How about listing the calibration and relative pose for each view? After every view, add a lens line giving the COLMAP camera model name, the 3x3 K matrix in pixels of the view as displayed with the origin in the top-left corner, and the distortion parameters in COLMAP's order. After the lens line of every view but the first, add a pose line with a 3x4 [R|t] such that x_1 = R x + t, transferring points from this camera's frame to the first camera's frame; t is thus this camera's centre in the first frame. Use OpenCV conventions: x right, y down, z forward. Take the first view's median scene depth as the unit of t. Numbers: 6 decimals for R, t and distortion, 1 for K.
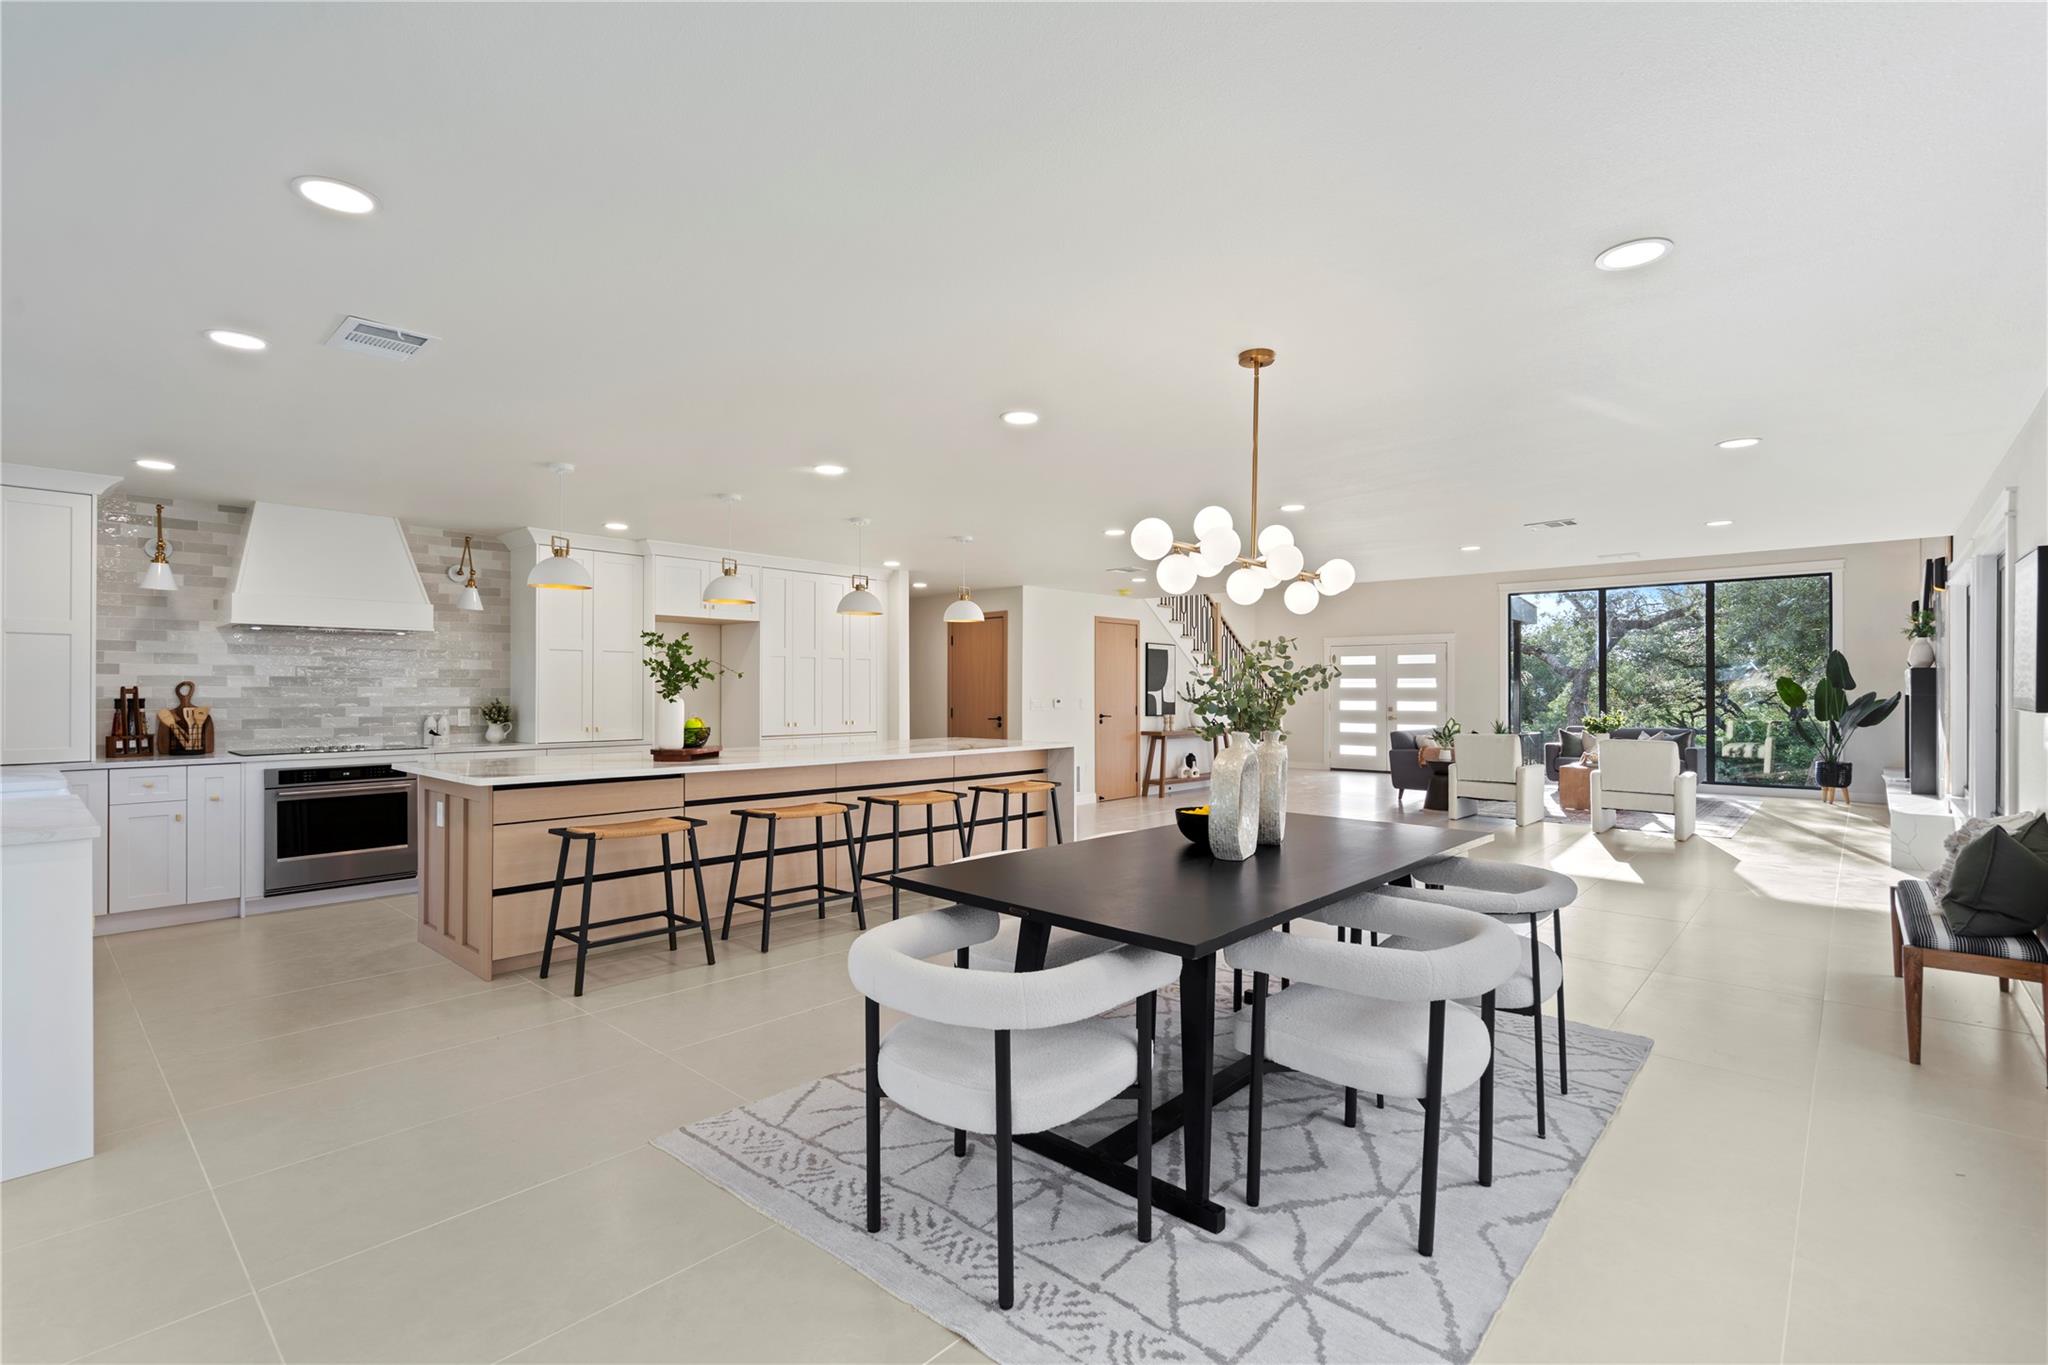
lens RADIAL K [[925.0, 0, 1033.4], [0, 925.0, 687.4], [0, 0, 1]] dist [-0.005192, 0.002506]
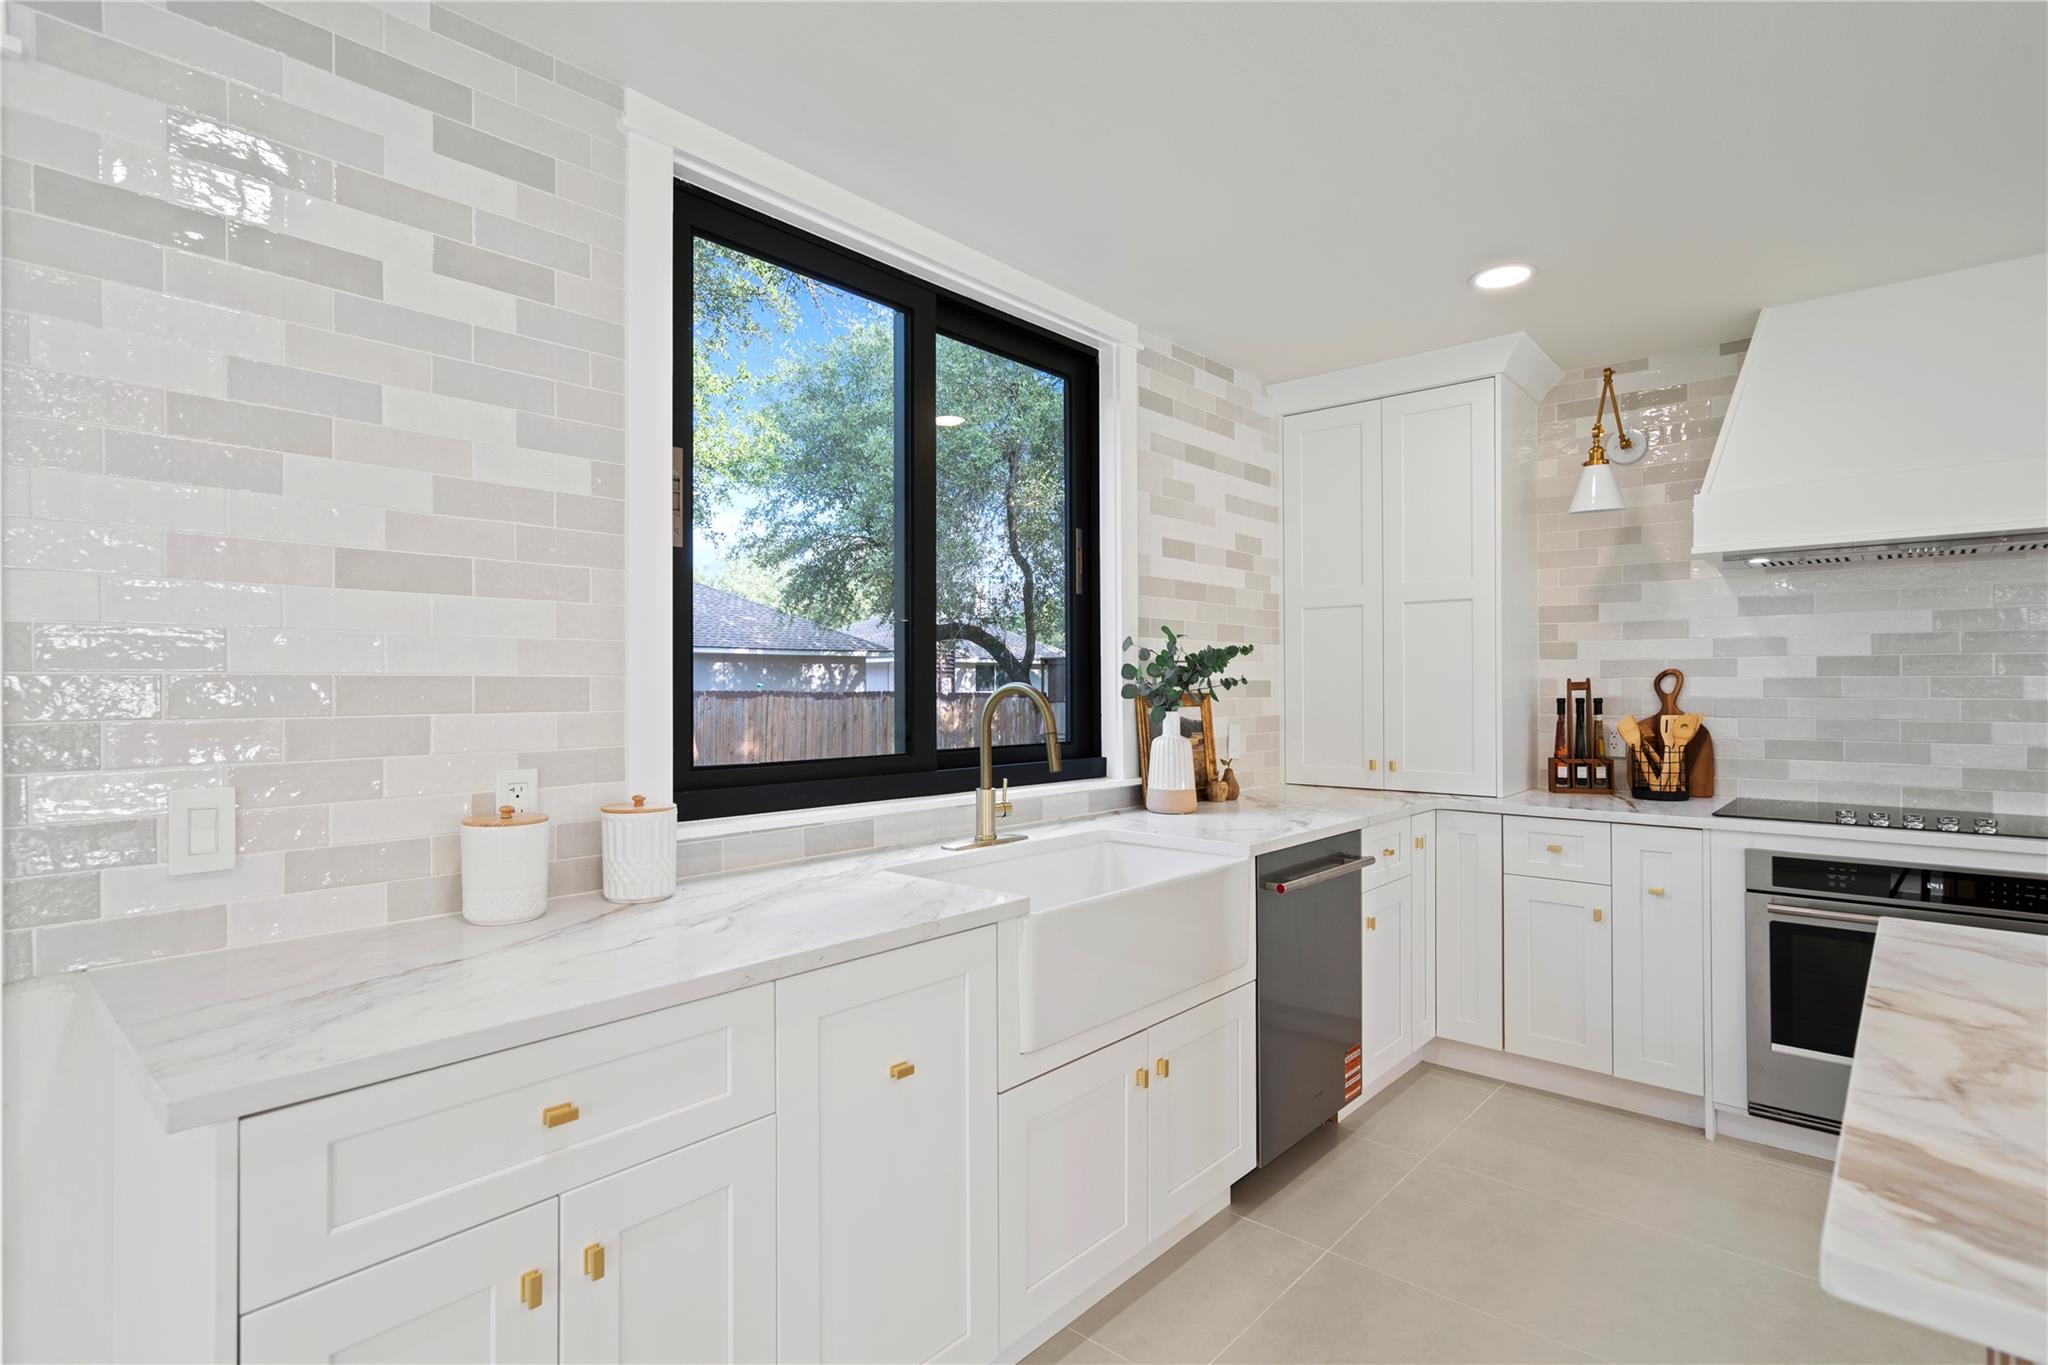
lens RADIAL K [[967.2, 0, 1004.3], [0, 967.2, 688.0], [0, 0, 1]] dist [-0.010058, 0.004723]
pose [[-0.008863, 0.007991, -0.999929, -0.299787], [0.006687, 0.999946, 0.007932, -0.002122], [0.999938, -0.006616, -0.008916, 0.563336]]
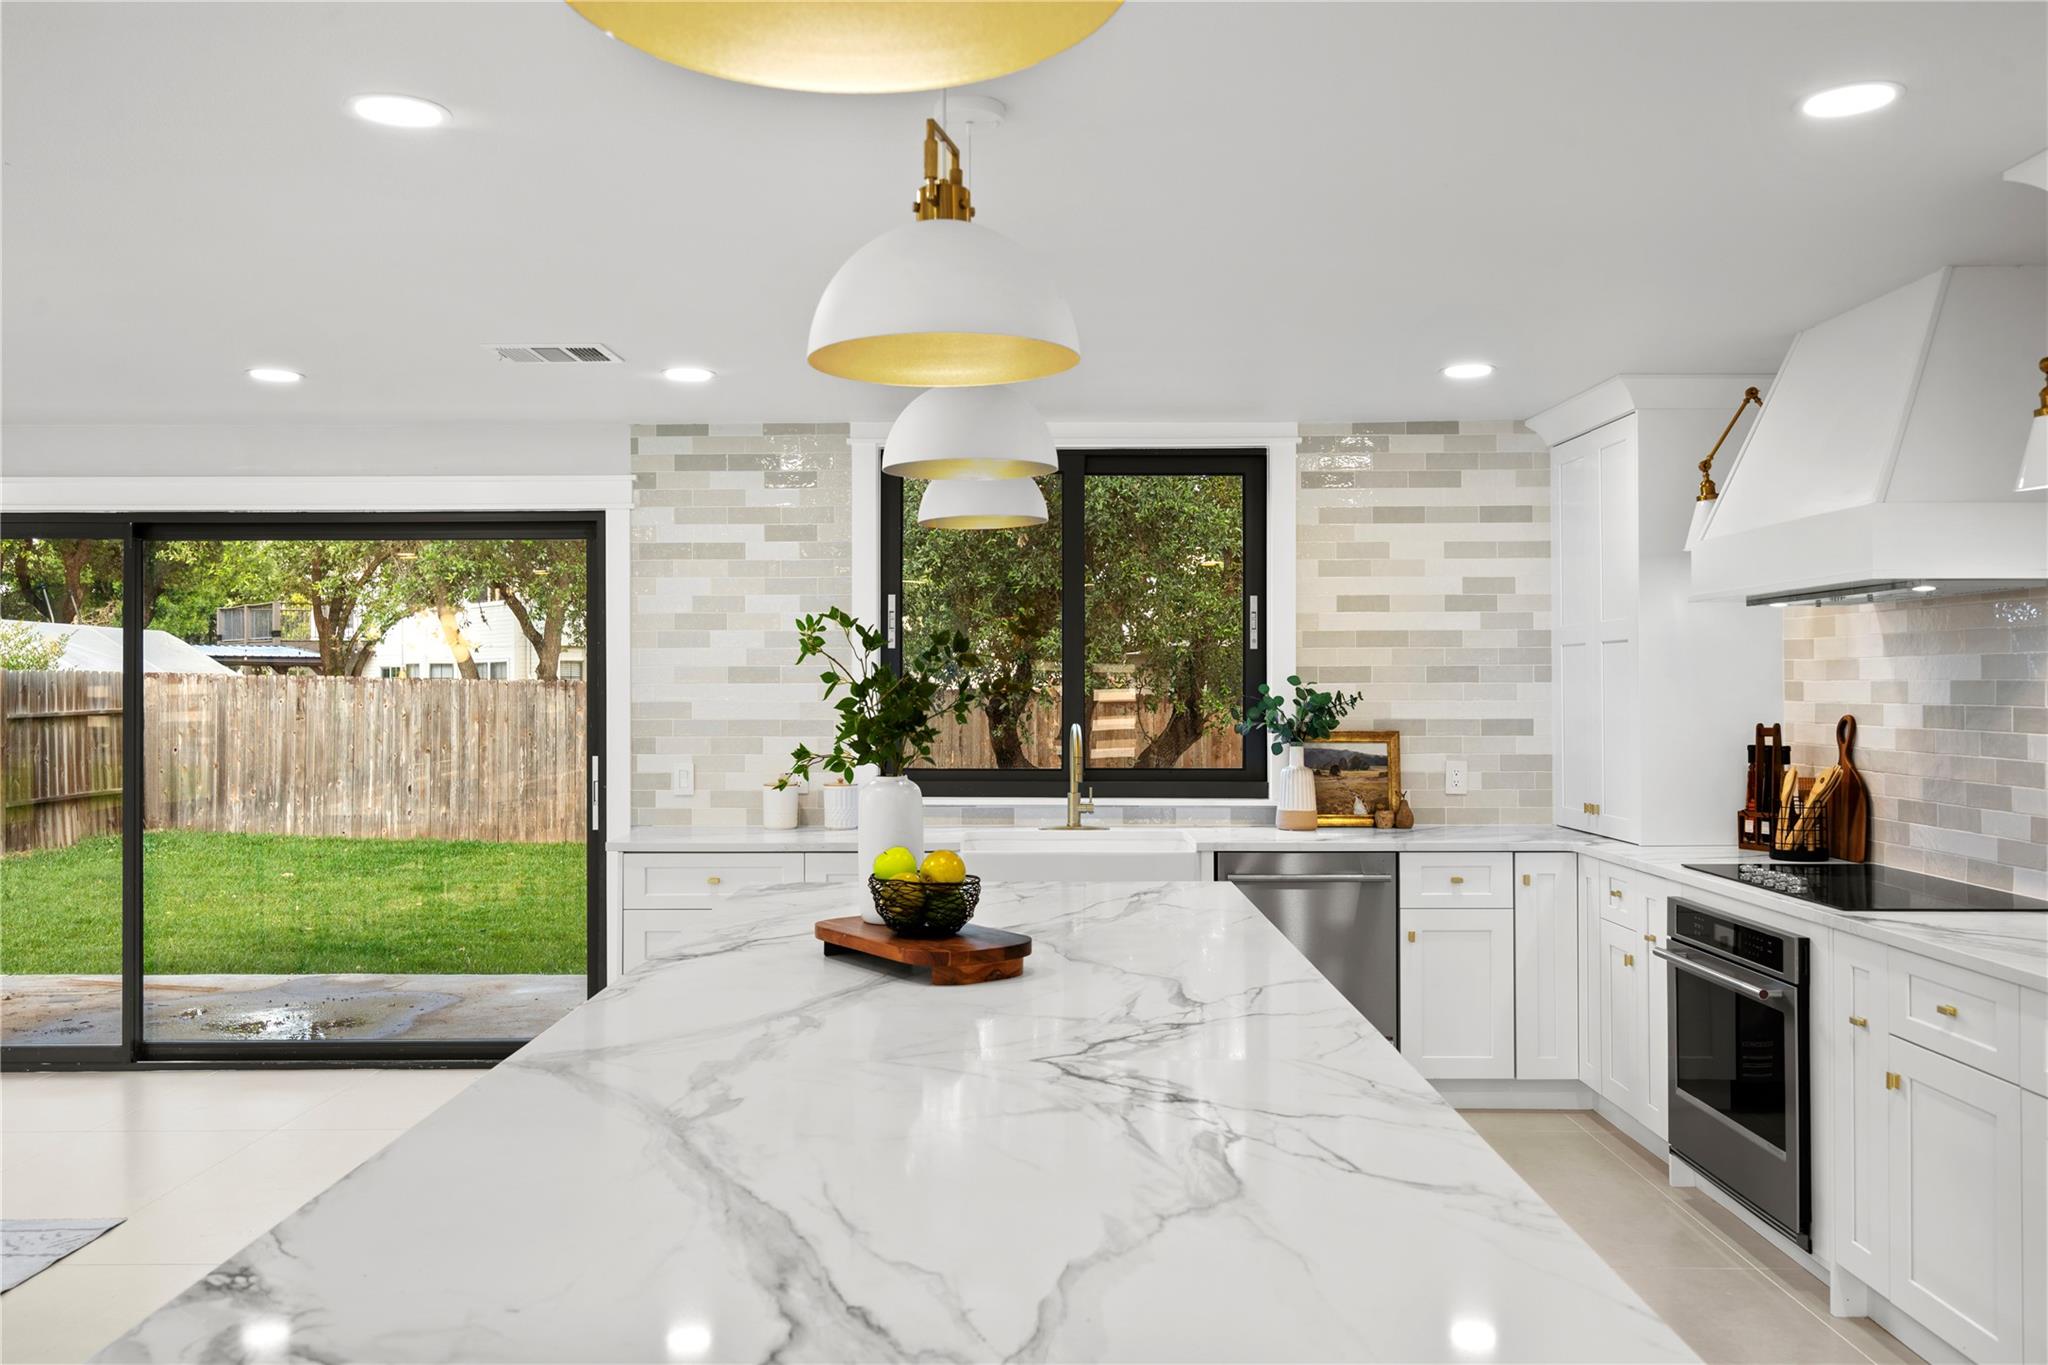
lens RADIAL K [[1597.6, 0, 1037.0], [0, 1597.6, 669.9], [0, 0, 1]] dist [0.011072, -0.003230]
pose [[-0.736572, -0.002044, -0.676356, -0.003198], [0.007843, 0.999902, -0.011564, -0.023538], [0.676313, -0.013822, -0.736484, 1.282768]]
